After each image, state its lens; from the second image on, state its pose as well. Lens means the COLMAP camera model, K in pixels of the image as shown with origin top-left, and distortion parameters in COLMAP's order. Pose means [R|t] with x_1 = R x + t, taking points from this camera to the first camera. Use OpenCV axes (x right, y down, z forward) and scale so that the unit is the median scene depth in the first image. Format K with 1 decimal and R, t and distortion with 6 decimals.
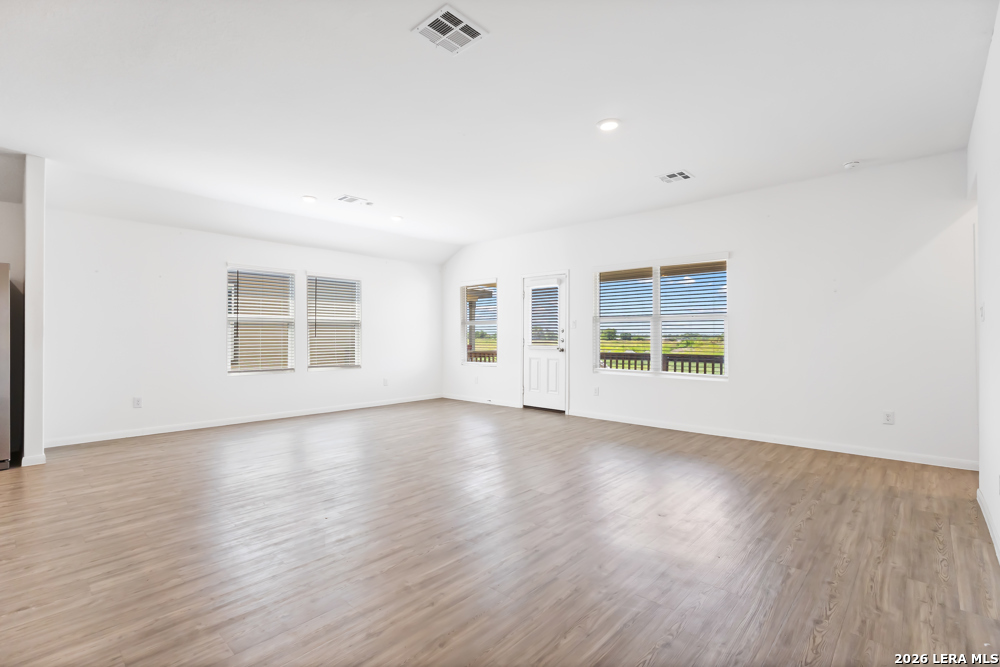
lens RADIAL K [[461.6, 0, 494.7], [0, 461.6, 333.6], [0, 0, 1]] dist [0.001191, 0.000272]
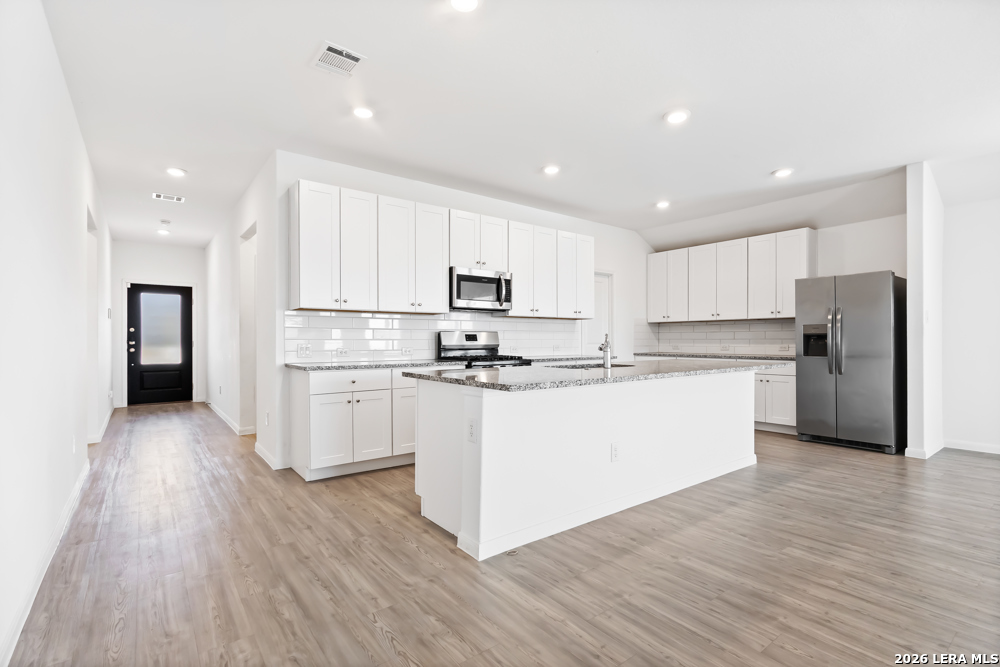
lens RADIAL K [[461.6, 0, 506.4], [0, 461.6, 342.5], [0, 0, 1]] dist [0.001191, 0.000272]
pose [[-0.146997, 0.007334, -0.989110, 0.330517], [0.005797, 0.999962, 0.006553, 0.014001], [0.989120, -0.004771, -0.147034, 0.409474]]
